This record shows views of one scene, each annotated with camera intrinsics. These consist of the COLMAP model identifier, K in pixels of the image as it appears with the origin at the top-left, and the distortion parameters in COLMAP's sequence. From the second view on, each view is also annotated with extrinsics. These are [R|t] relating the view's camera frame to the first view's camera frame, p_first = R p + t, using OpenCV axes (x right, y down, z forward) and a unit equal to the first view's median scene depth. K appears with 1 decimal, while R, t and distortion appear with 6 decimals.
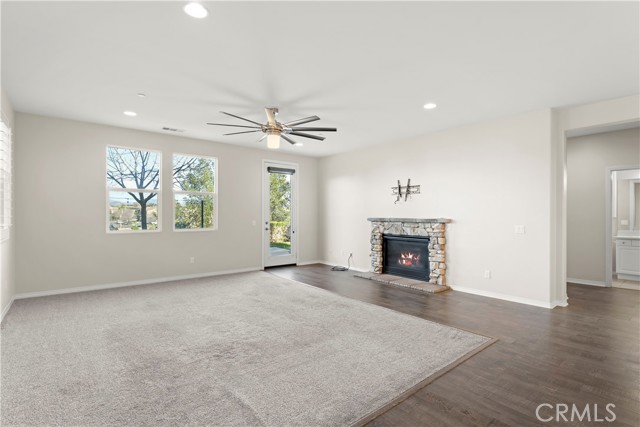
lens RADIAL K [[313.1, 0, 320.0], [0, 313.1, 213.5], [0, 0, 1]] dist [-0.001883, -0.000201]
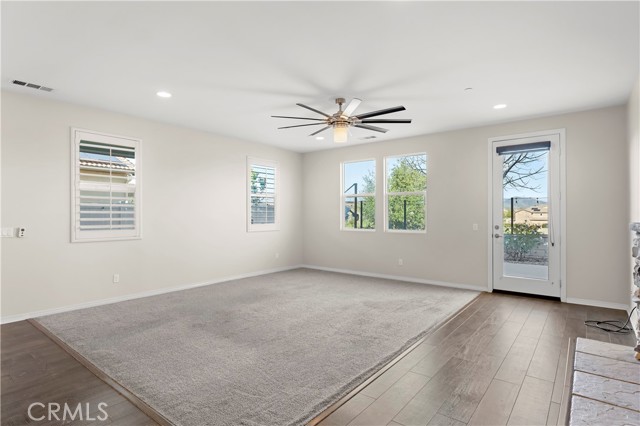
lens RADIAL K [[335.3, 0, 320.0], [0, 335.3, 213.0], [0, 0, 1]] dist [0.002389, 0.000405]
pose [[0.208124, -0.009622, -0.978055, 0.603709], [0.005417, 0.999948, -0.008684, 0.002782], [0.978087, -0.003490, 0.208165, 0.564521]]
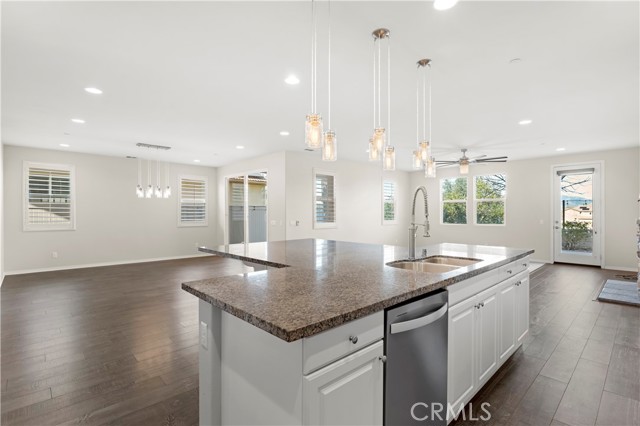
lens RADIAL K [[312.3, 0, 320.0], [0, 312.3, 213.0], [0, 0, 1]] dist [-0.002307, -0.000201]
pose [[0.077438, -0.006096, -0.996979, 1.078350], [0.003874, 0.999976, -0.005814, 0.001236], [0.996990, -0.003412, 0.077460, 0.095897]]
